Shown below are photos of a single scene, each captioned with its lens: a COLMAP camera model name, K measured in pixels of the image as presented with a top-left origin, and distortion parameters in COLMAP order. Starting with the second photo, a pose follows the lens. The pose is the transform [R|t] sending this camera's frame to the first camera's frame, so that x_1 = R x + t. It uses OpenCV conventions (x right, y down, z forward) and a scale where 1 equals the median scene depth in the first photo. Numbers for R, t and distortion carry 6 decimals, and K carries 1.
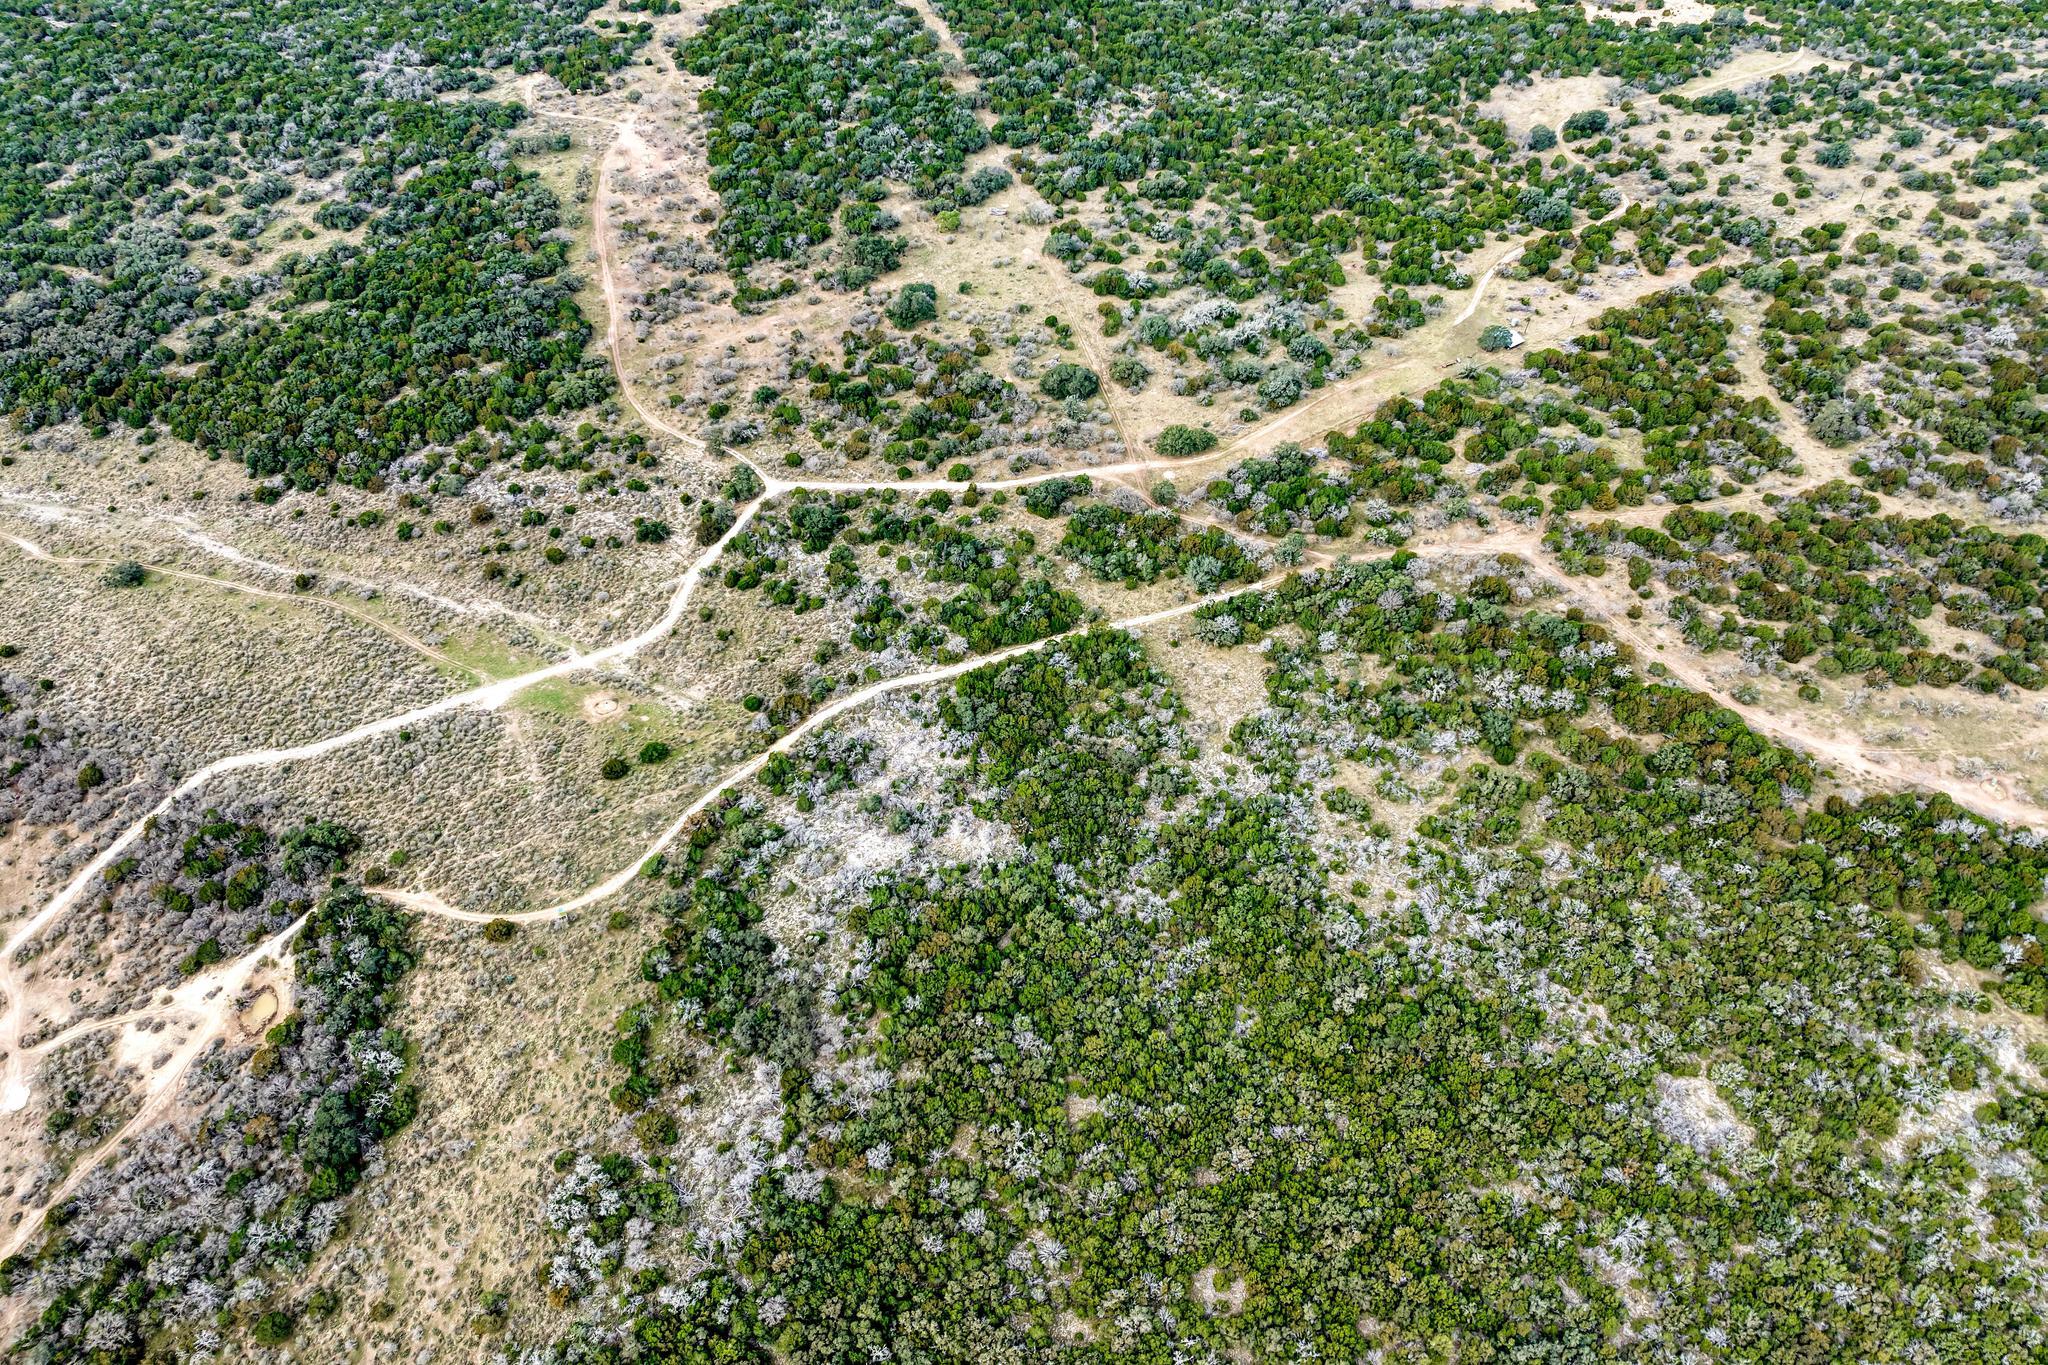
lens RADIAL K [[1432.0, 0, 1024.0], [0, 1432.0, 682.5], [0, 0, 1]] dist [-0.018251, -0.034062]
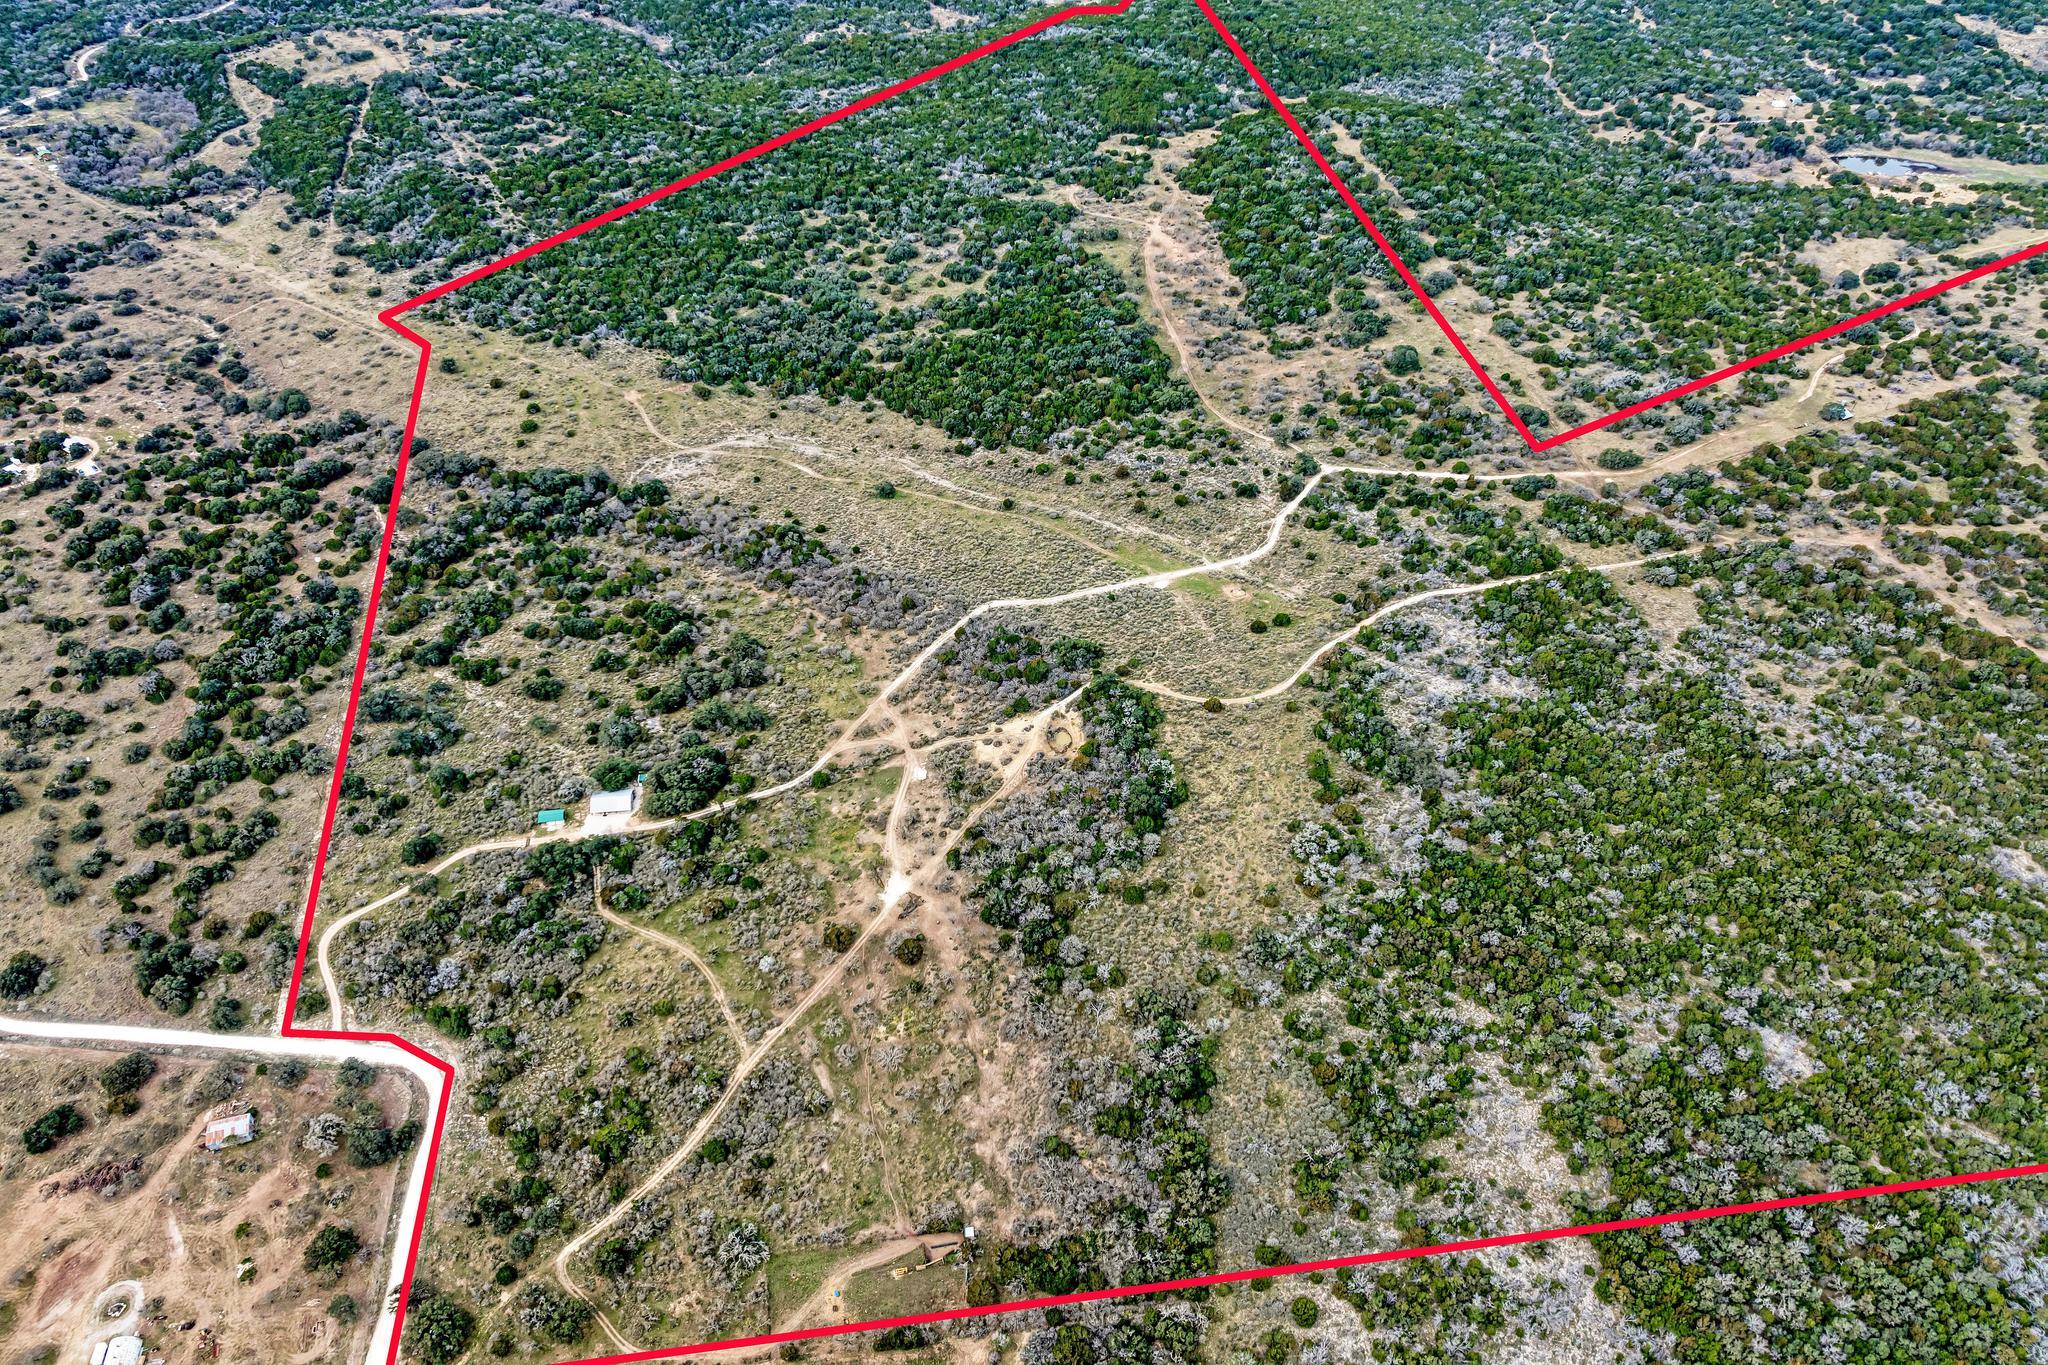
lens RADIAL K [[1432.0, 0, 1024.0], [0, 1432.0, 682.5], [0, 0, 1]] dist [-0.018251, -0.034062]
pose [[0.992759, 0.085802, -0.084073, -0.329125], [-0.093178, 0.991740, -0.088142, 0.226191], [0.075816, 0.095338, 0.992554, -0.421223]]
